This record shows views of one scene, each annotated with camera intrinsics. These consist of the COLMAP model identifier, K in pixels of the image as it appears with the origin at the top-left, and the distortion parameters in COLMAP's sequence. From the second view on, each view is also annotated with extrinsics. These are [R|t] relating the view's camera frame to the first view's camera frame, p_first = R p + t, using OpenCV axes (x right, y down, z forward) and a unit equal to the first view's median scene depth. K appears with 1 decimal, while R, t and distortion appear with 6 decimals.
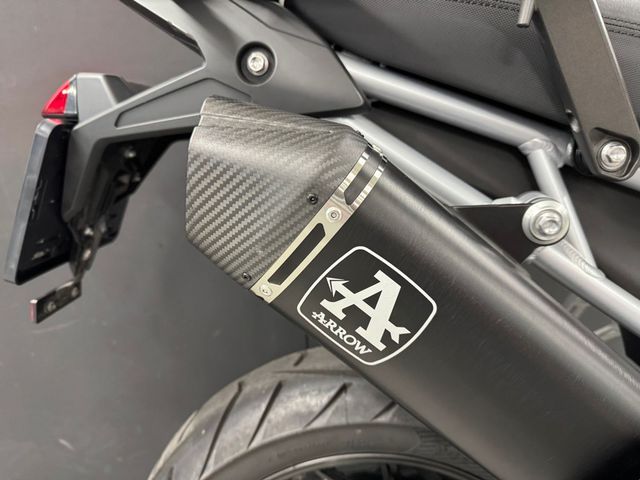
lens RADIAL K [[471.0, 0, 311.2], [0, 471.0, 241.0], [0, 0, 1]] dist [0.062896, -0.117138]
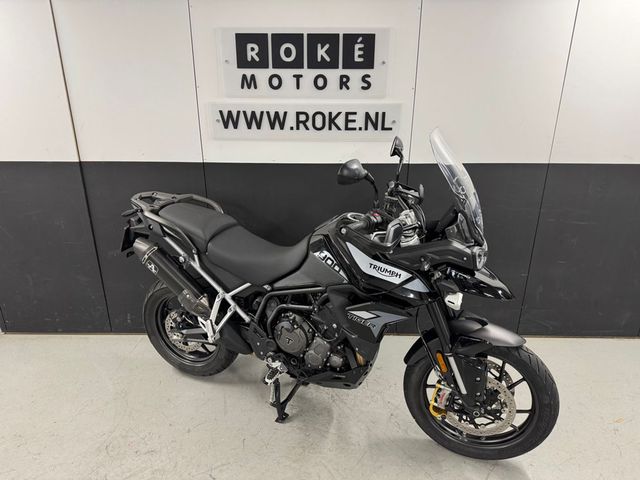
lens RADIAL K [[454.3, 0, 322.0], [0, 454.3, 241.5], [0, 0, 1]] dist [0.067582, -0.097619]
pose [[0.954364, 0.152493, -0.256780, 3.486152], [-0.107974, 0.977833, 0.179401, -1.450575], [0.278445, -0.143488, 0.949673, -4.019508]]
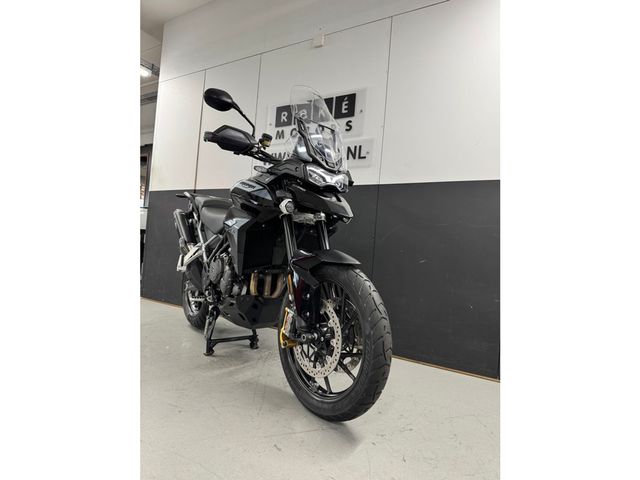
lens RADIAL K [[344.3, 0, 320.0], [0, 344.3, 240.0], [0, 0, 1]] dist [0.040056, -0.031463]
pose [[0.671646, 0.076907, -0.736869, 6.740912], [-0.256178, 0.957355, -0.133584, 0.553780], [0.695172, 0.278491, 0.662706, -1.625745]]
